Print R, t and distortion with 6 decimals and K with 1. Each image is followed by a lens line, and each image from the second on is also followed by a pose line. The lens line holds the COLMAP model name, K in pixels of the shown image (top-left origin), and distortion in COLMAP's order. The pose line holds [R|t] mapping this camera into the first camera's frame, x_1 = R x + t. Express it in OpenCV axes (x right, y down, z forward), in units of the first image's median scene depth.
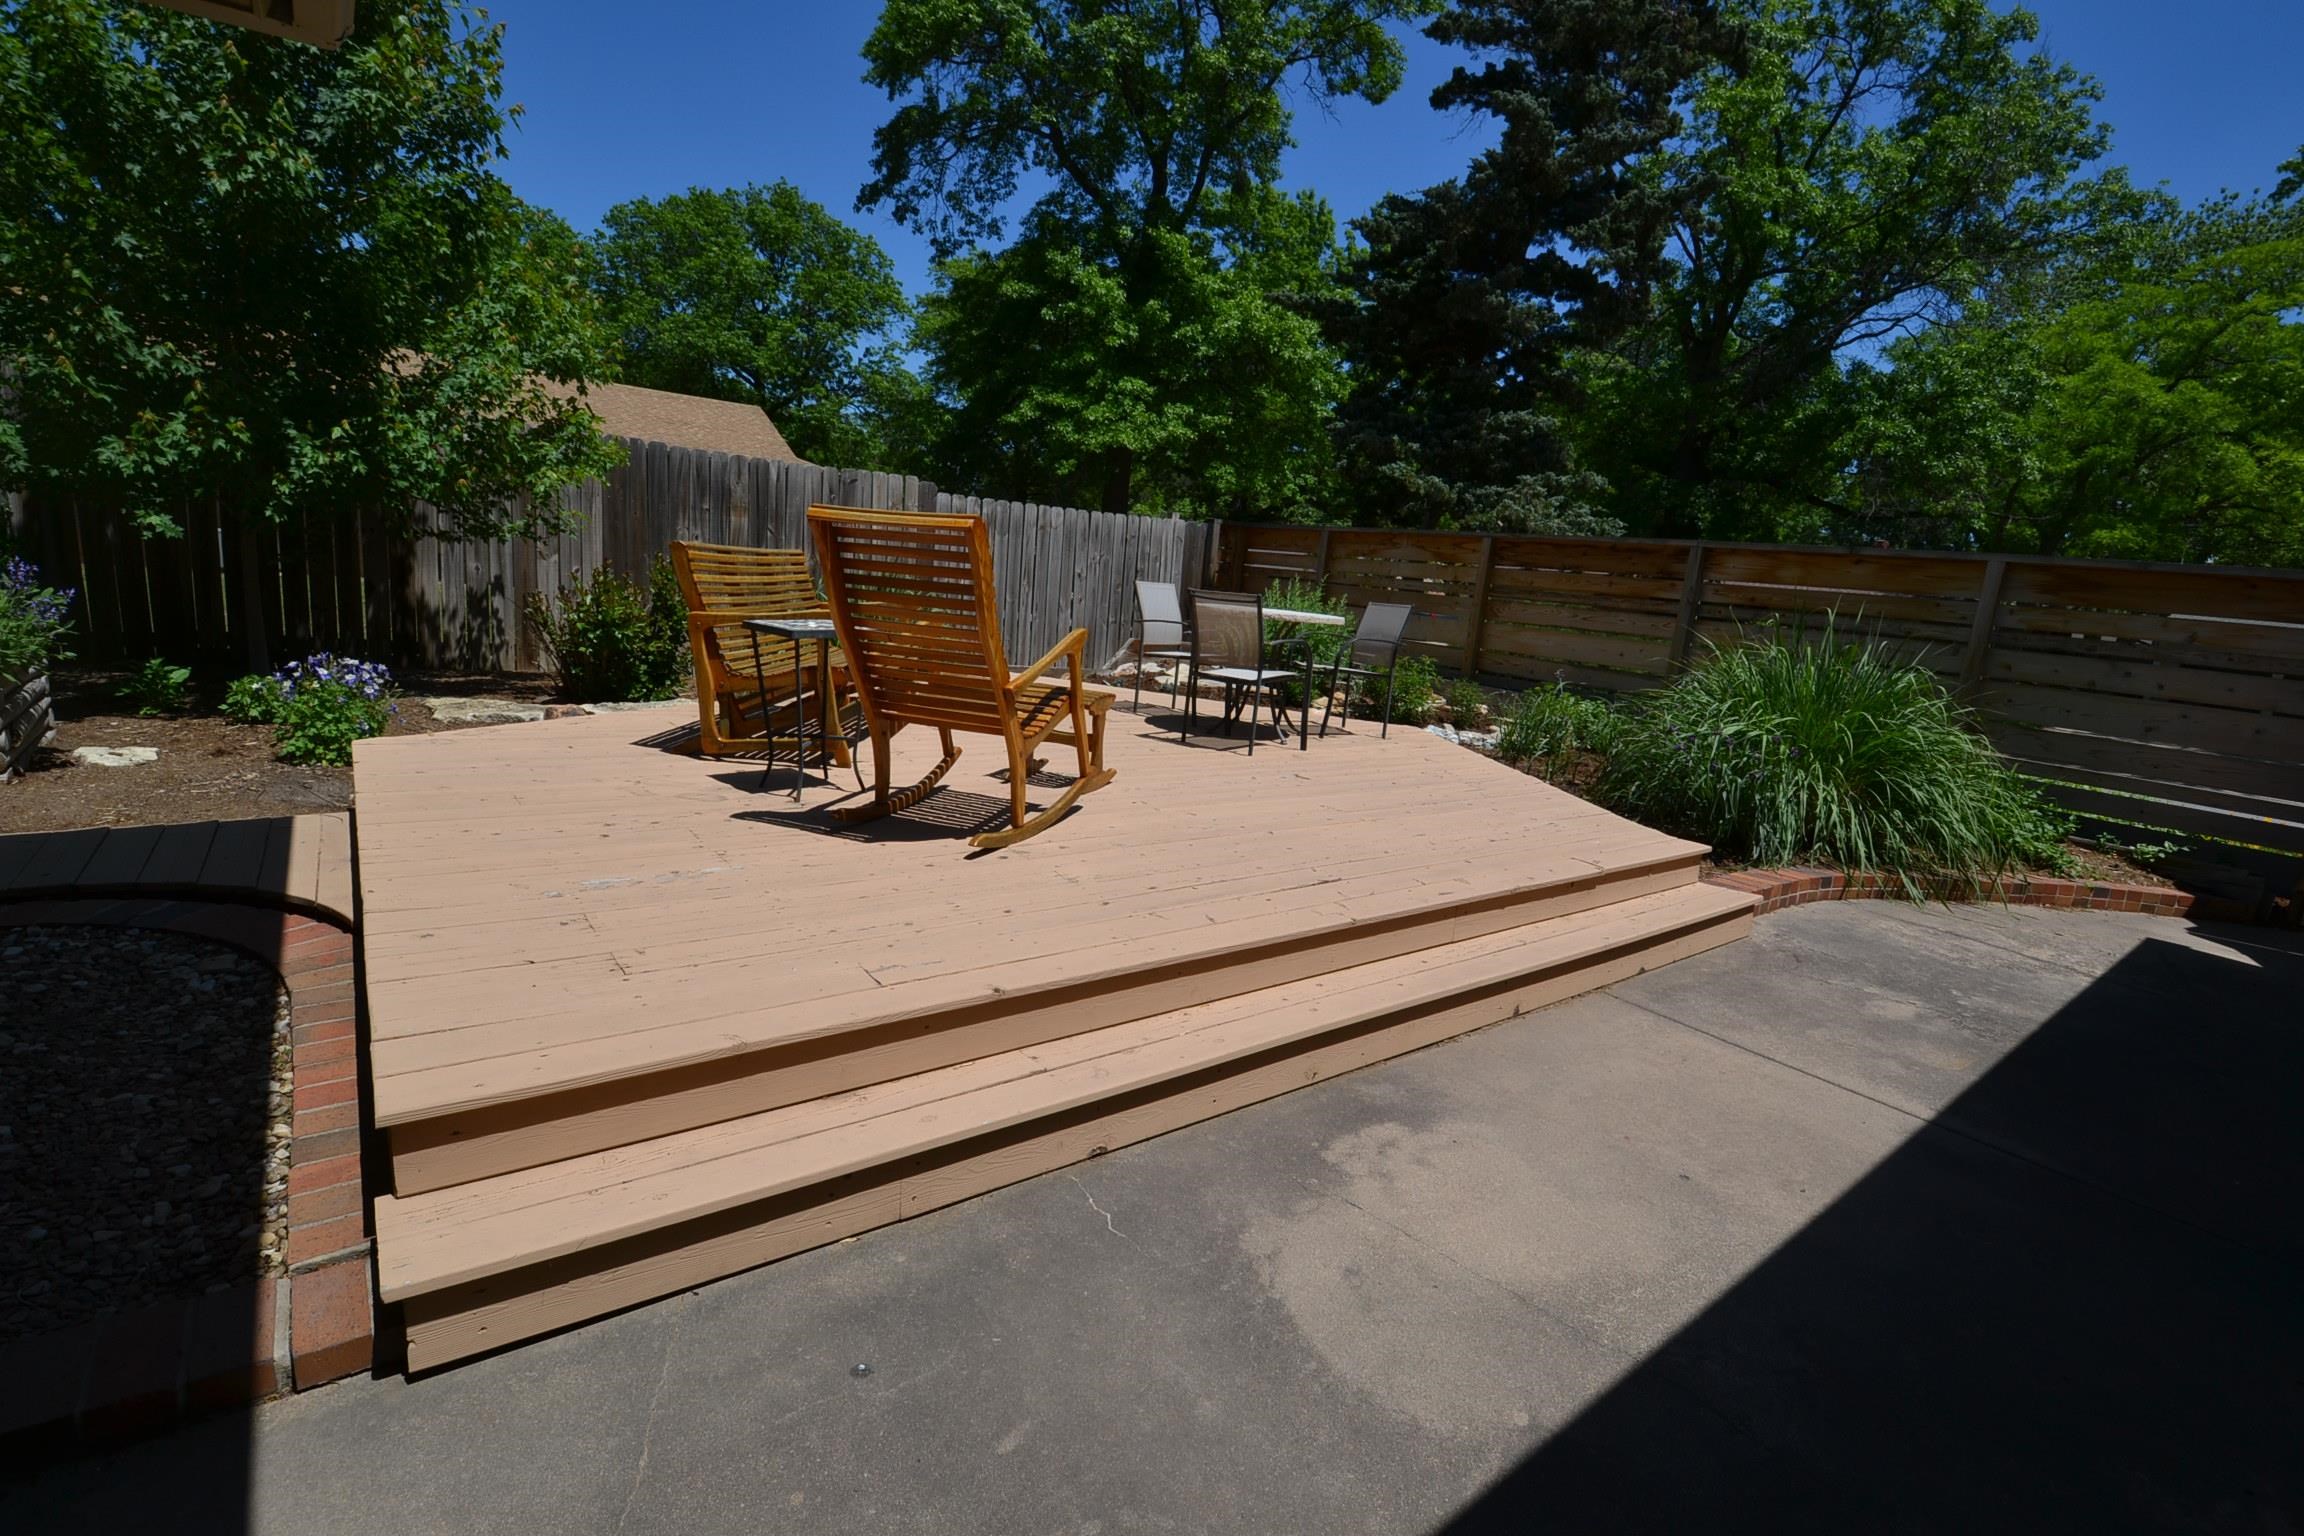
lens RADIAL K [[1021.7, 0, 1147.5], [0, 1021.7, 787.9], [0, 0, 1]] dist [0.024765, -0.028815]
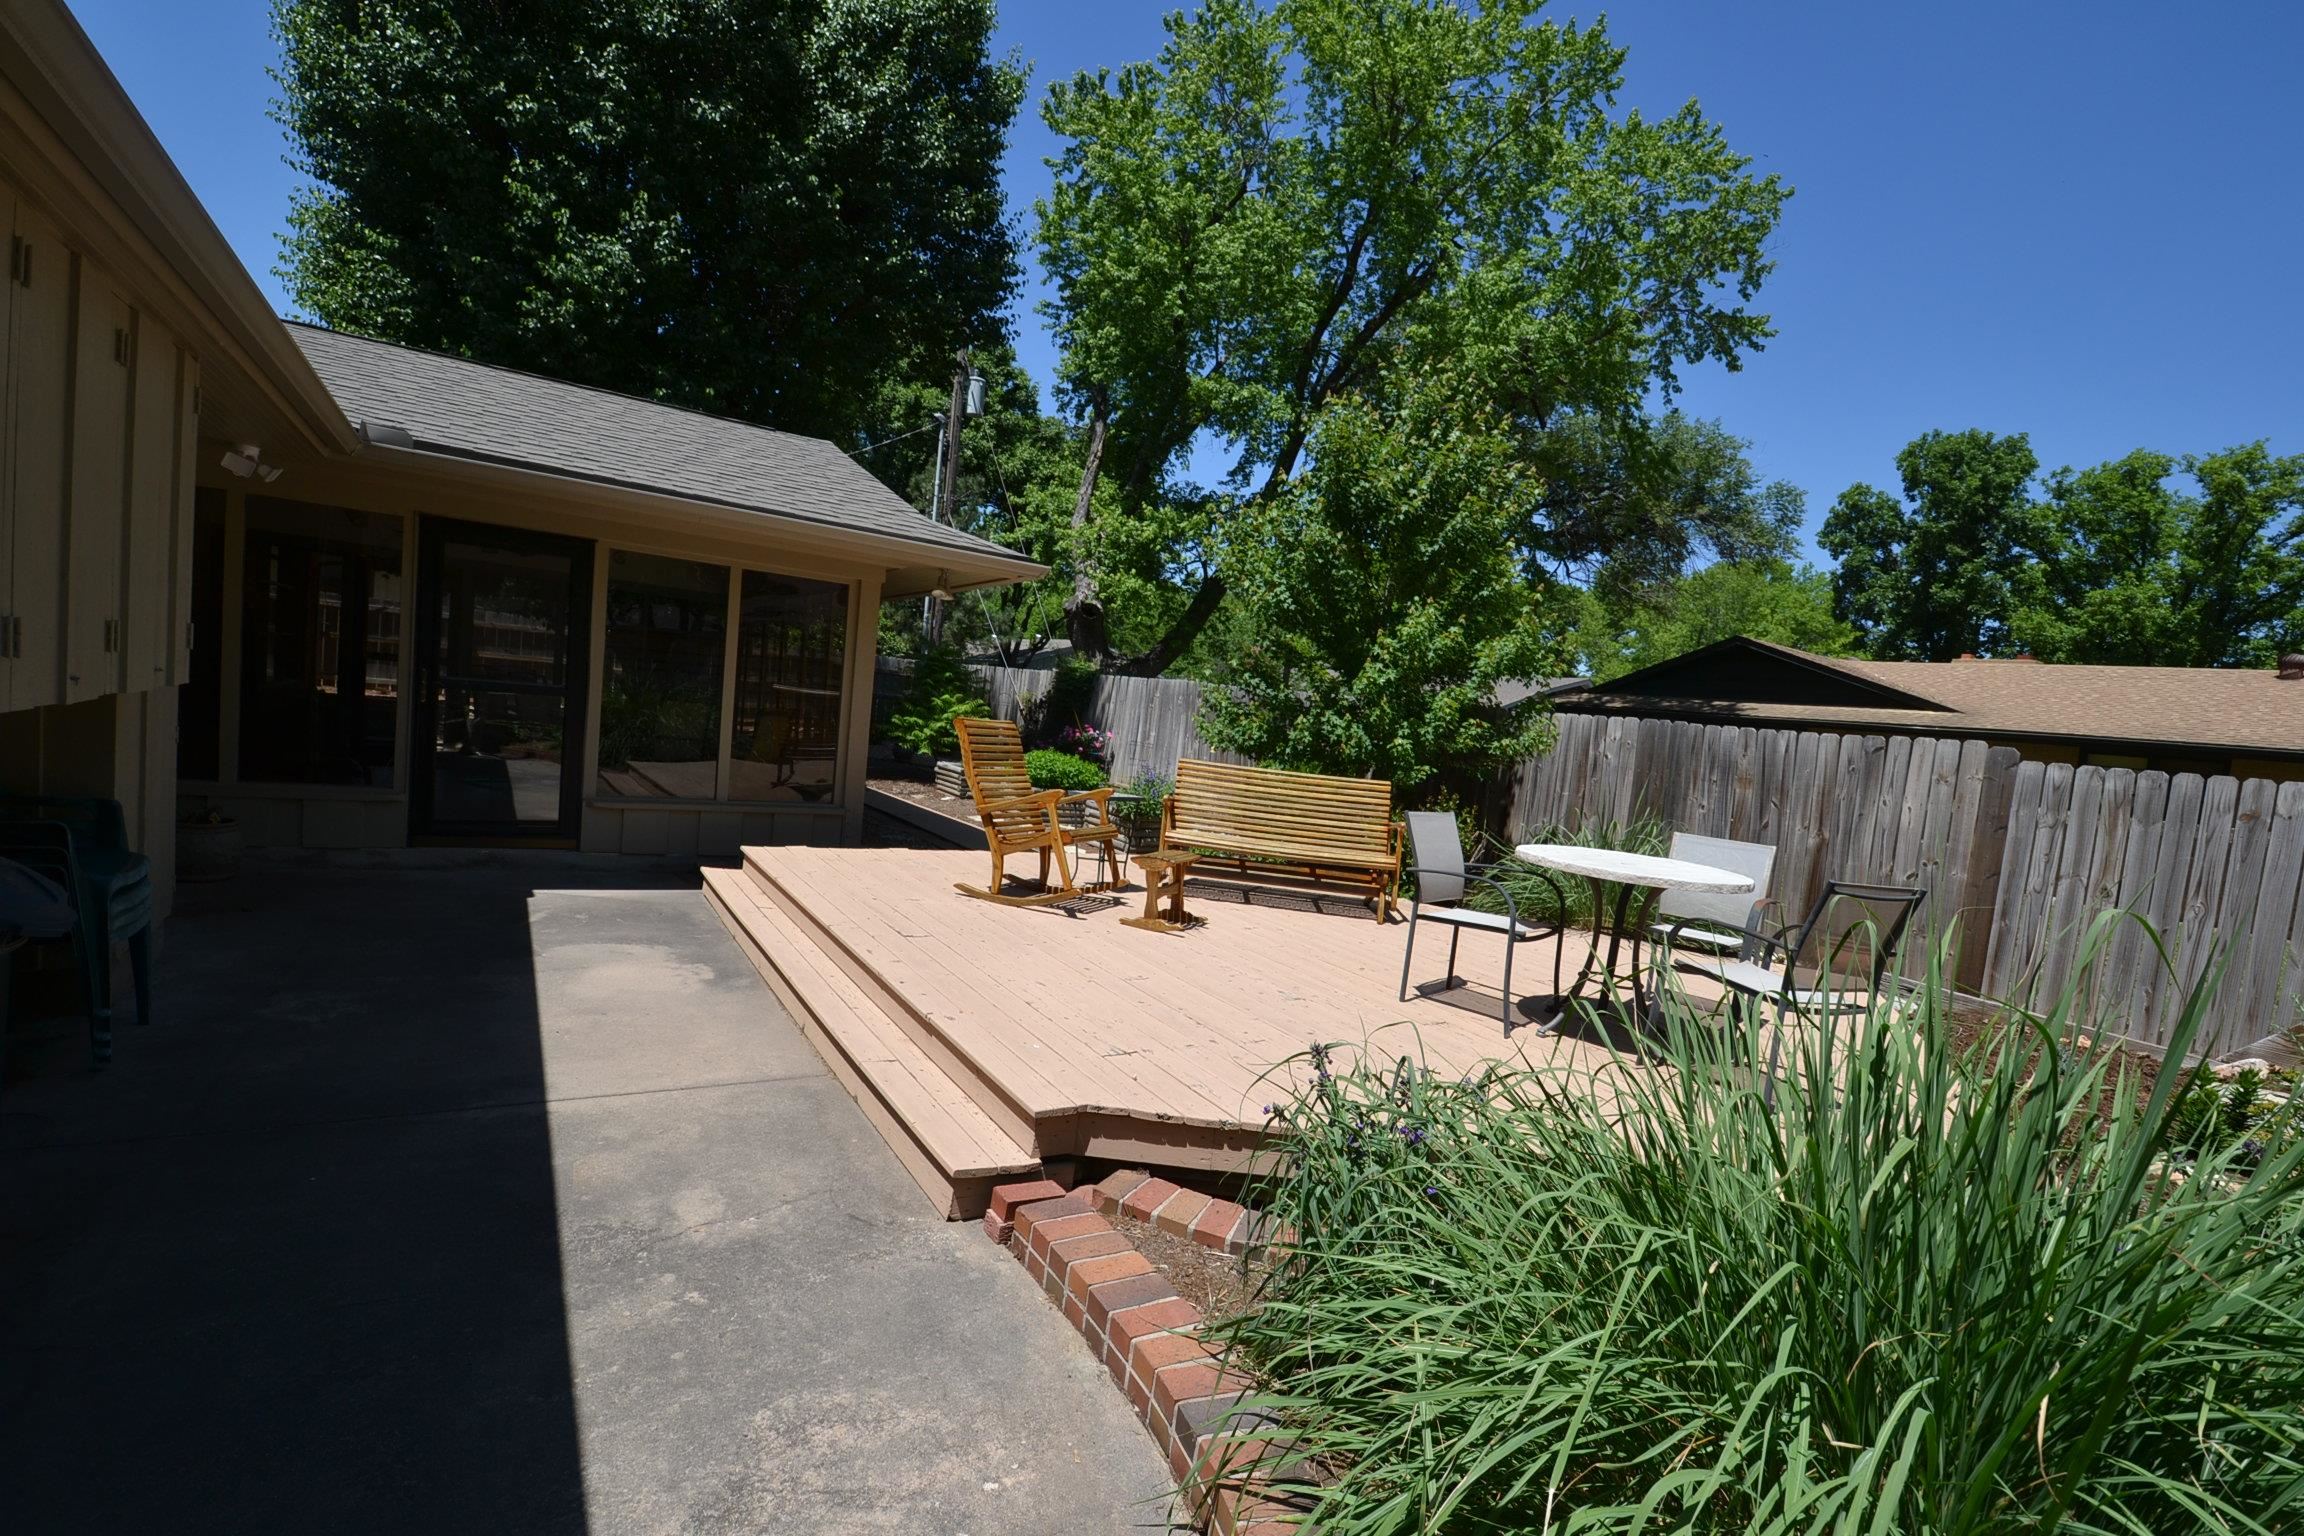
lens RADIAL K [[1021.7, 0, 1147.5], [0, 1021.7, 787.9], [0, 0, 1]] dist [0.024765, -0.028815]
pose [[-0.091718, -0.023165, -0.995515, 1.003584], [-0.317433, 0.948253, 0.007180, -0.142842], [0.943835, 0.316668, -0.094326, 0.869772]]
